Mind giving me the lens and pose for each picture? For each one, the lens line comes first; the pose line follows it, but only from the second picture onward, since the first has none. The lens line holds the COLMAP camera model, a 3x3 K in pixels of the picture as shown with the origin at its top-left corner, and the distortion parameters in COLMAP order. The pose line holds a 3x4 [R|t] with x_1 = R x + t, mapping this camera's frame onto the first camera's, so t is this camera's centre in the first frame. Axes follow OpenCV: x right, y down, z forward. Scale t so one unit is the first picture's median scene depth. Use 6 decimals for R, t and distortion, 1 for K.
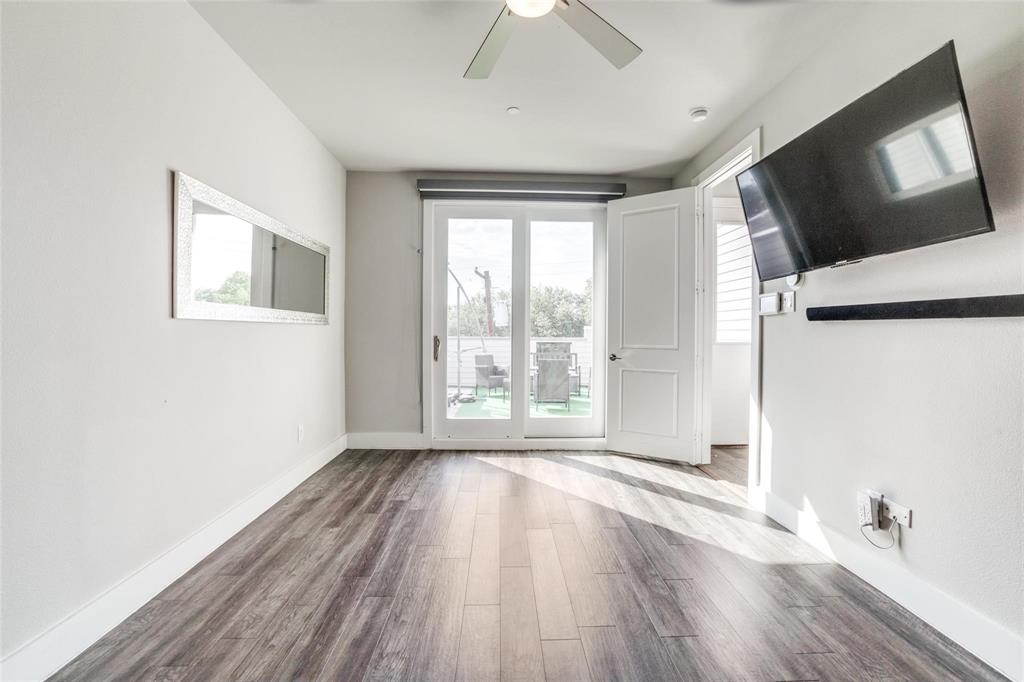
lens RADIAL K [[423.7, 0, 509.7], [0, 423.7, 339.0], [0, 0, 1]] dist [-0.045563, 0.015427]
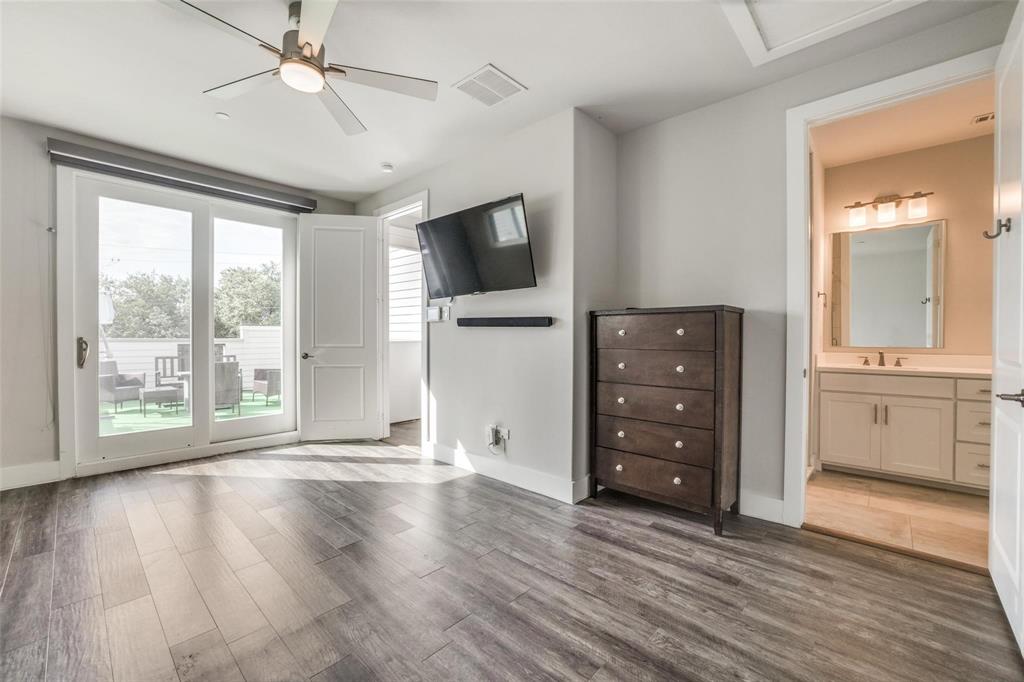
lens RADIAL K [[423.7, 0, 509.7], [0, 423.7, 339.0], [0, 0, 1]] dist [-0.045563, 0.015427]
pose [[0.699262, -0.007873, 0.714822, -0.192249], [0.008269, 0.999962, 0.002924, 0.000252], [-0.714817, 0.003866, 0.699301, -0.171468]]
